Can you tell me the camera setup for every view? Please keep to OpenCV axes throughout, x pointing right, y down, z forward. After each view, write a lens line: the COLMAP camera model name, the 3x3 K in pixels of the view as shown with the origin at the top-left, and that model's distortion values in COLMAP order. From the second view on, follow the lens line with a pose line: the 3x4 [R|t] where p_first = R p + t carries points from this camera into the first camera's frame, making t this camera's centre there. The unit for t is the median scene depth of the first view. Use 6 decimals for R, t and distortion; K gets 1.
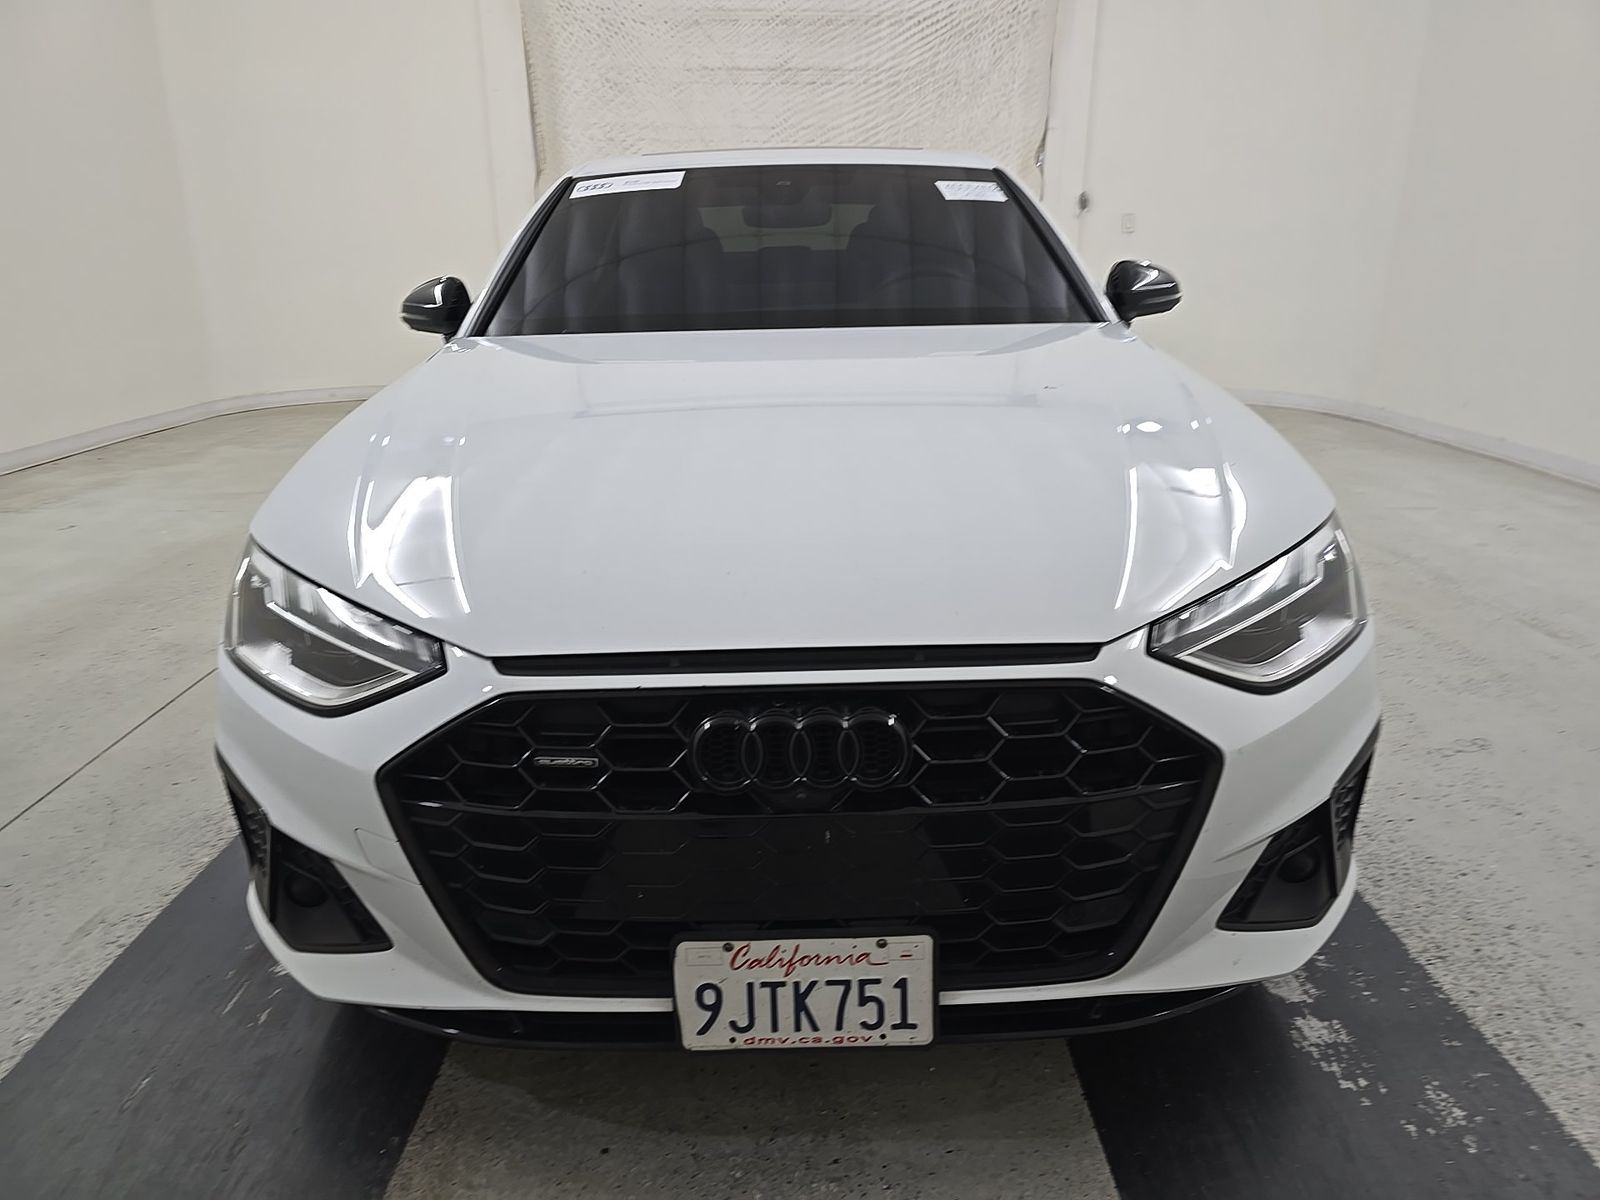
lens RADIAL K [[1082.1, 0, 792.6], [0, 1082.1, 600.6], [0, 0, 1]] dist [0.050660, -0.051059]
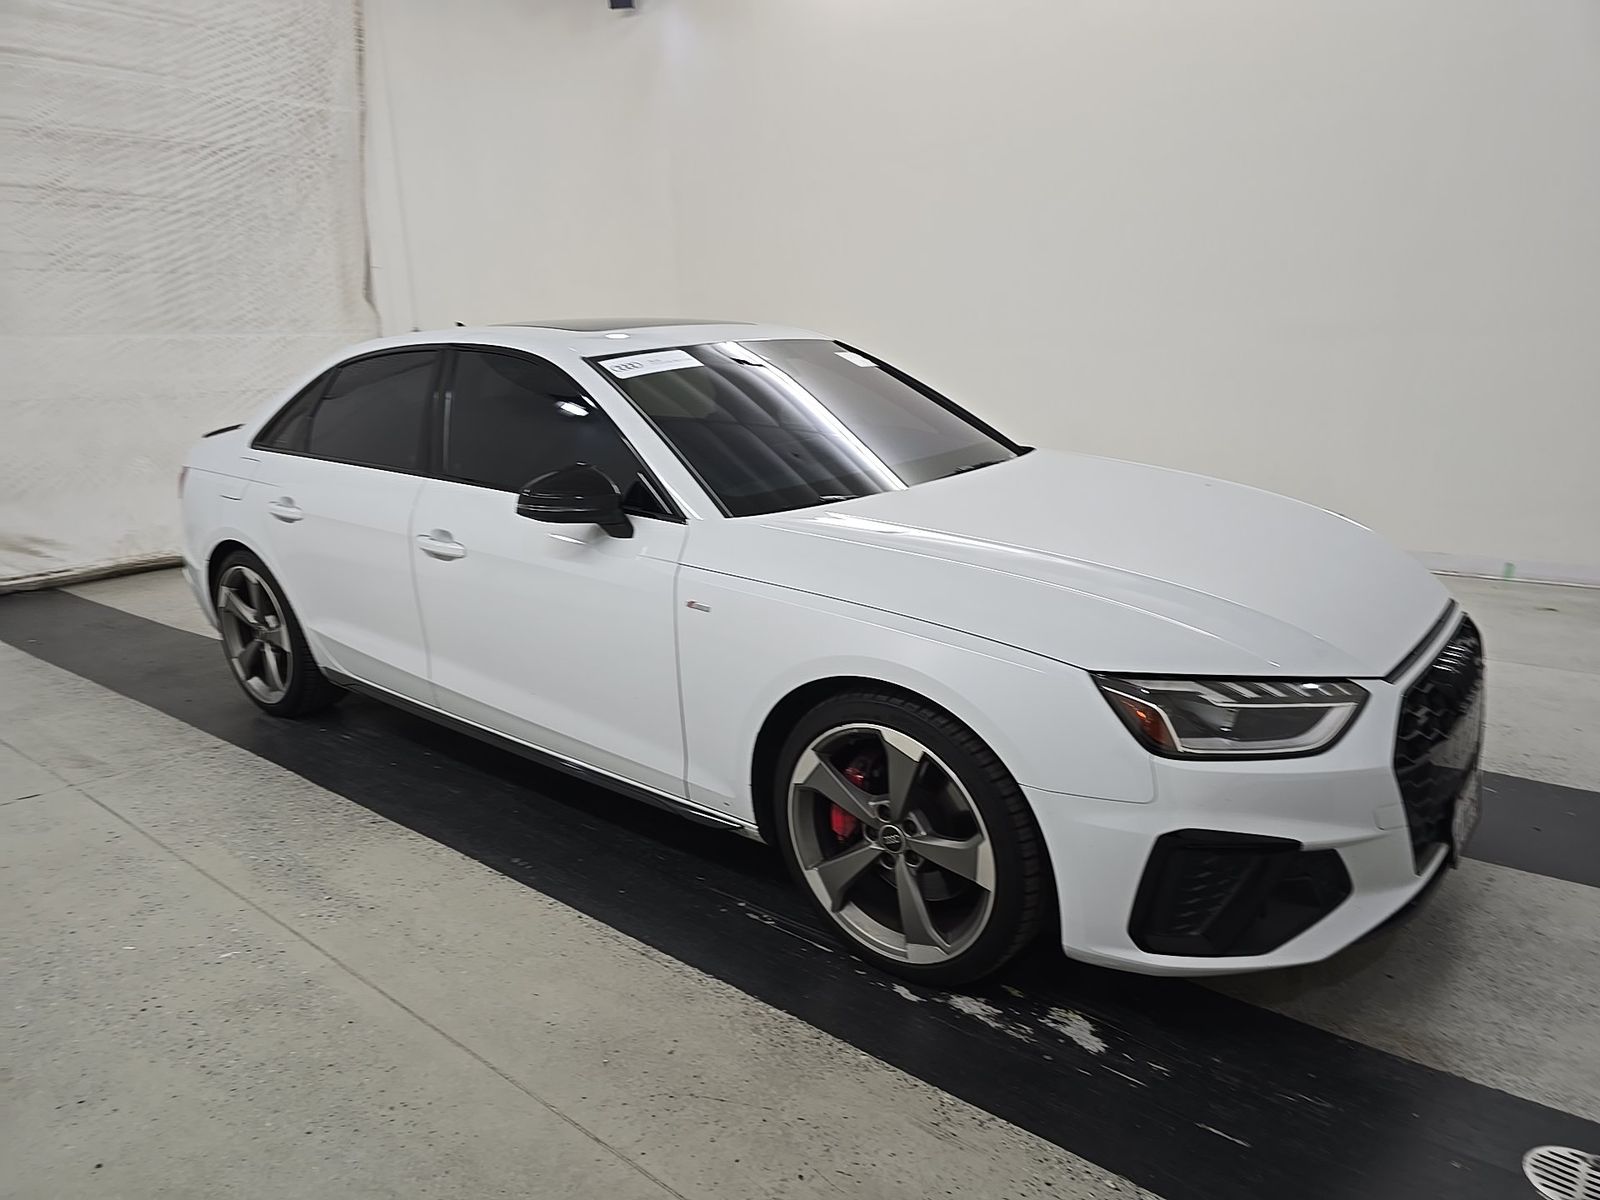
lens RADIAL K [[1082.1, 0, 792.6], [0, 1082.1, 600.6], [0, 0, 1]] dist [0.050660, -0.051059]
pose [[0.638675, -0.197016, 0.743827, -0.336177], [0.264652, 0.963935, 0.028076, -0.055596], [-0.722533, 0.178924, 0.667782, 0.086972]]
